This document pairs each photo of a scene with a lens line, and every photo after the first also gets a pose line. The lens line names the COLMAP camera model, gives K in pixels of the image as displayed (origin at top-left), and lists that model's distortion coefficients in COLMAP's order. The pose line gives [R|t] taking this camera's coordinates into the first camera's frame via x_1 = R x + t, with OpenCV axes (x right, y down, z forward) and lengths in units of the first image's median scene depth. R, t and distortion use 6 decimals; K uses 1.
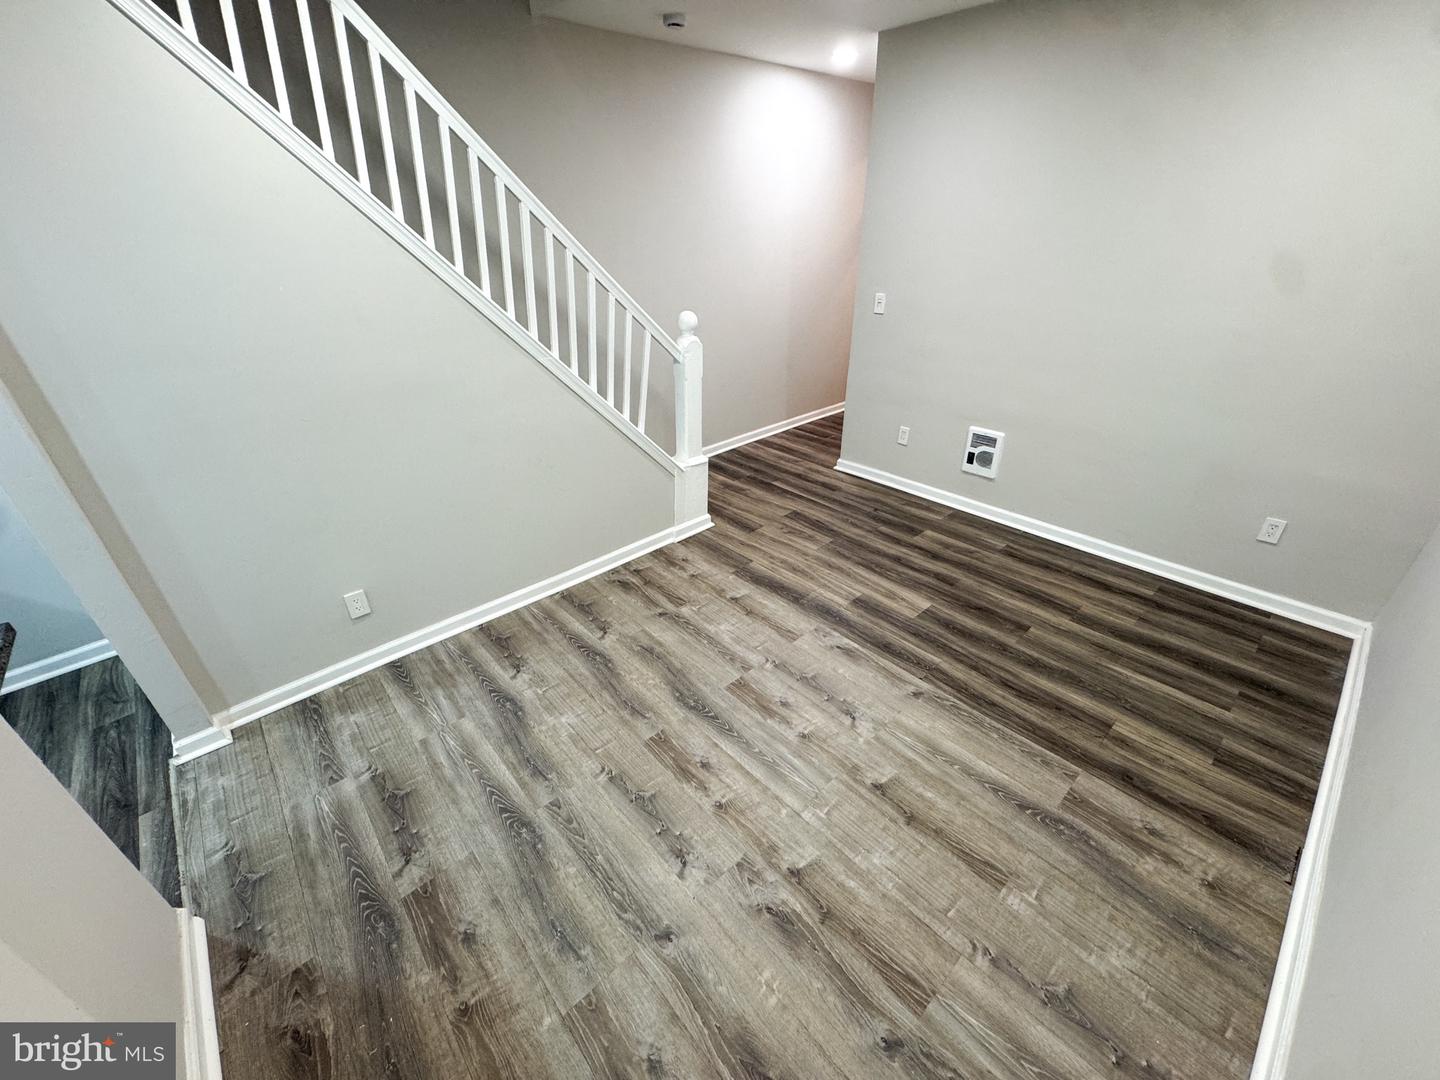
lens RADIAL K [[573.5, 0, 719.6], [0, 573.5, 538.7], [0, 0, 1]] dist [-0.003165, 0.001311]
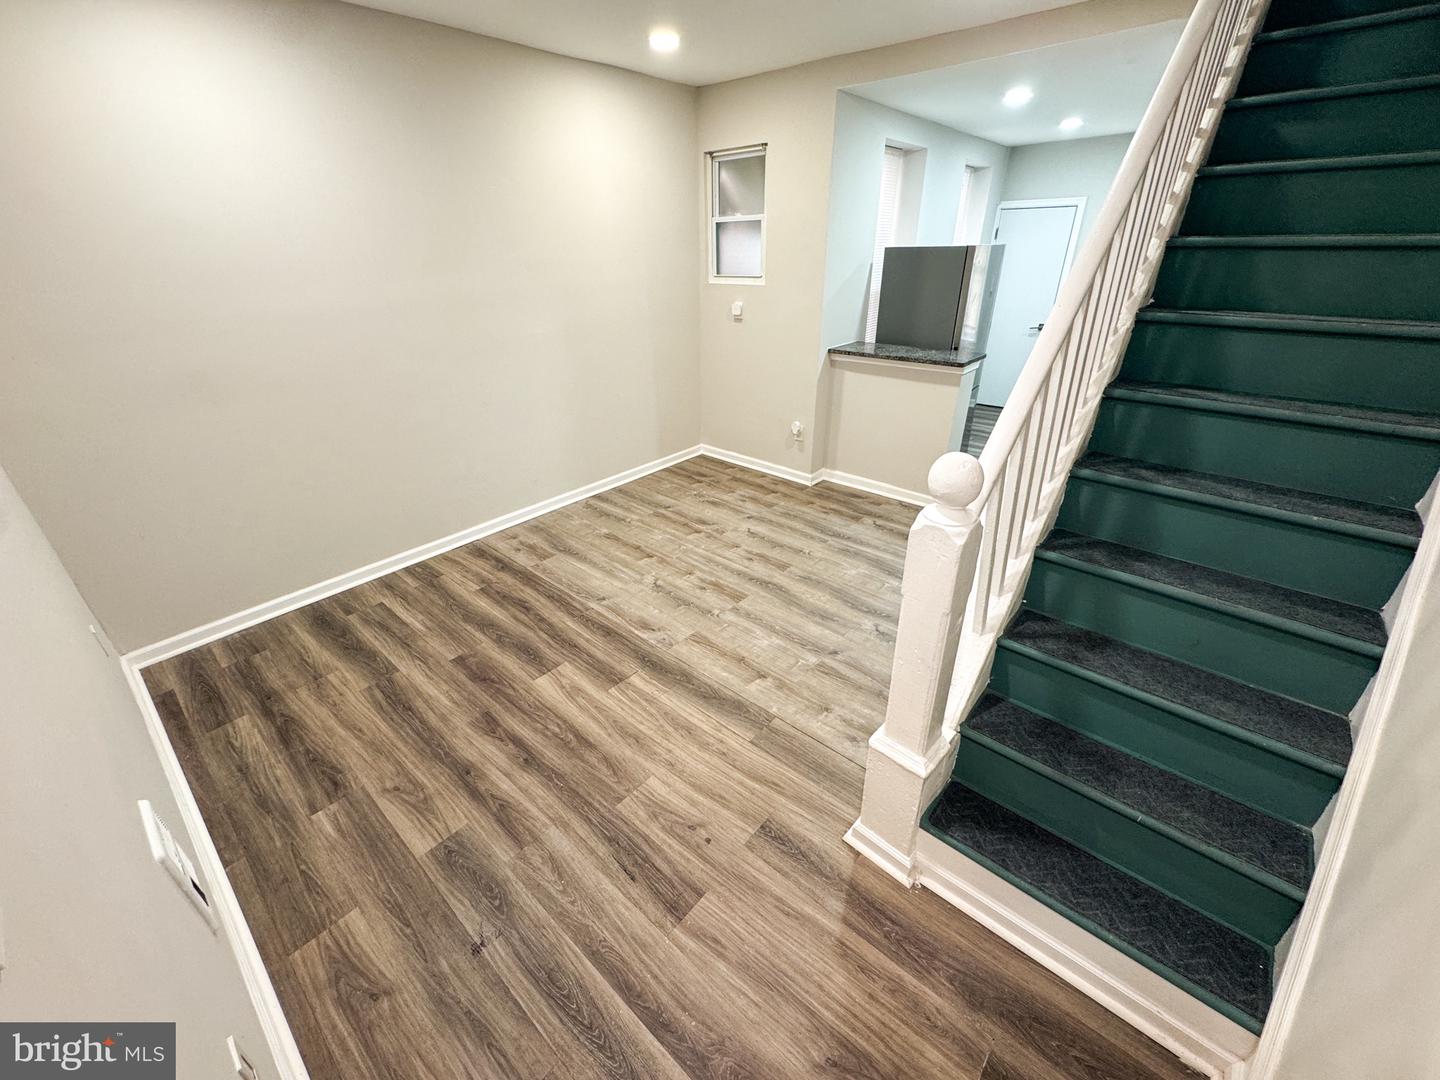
lens RADIAL K [[573.5, 0, 716.2], [0, 573.5, 541.0], [0, 0, 1]] dist [-0.003165, 0.001311]
pose [[-0.992335, 0.083976, -0.090656, 0.178074], [-0.029137, 0.553932, 0.832052, -0.828247], [0.120090, 0.828316, -0.547239, 1.507910]]
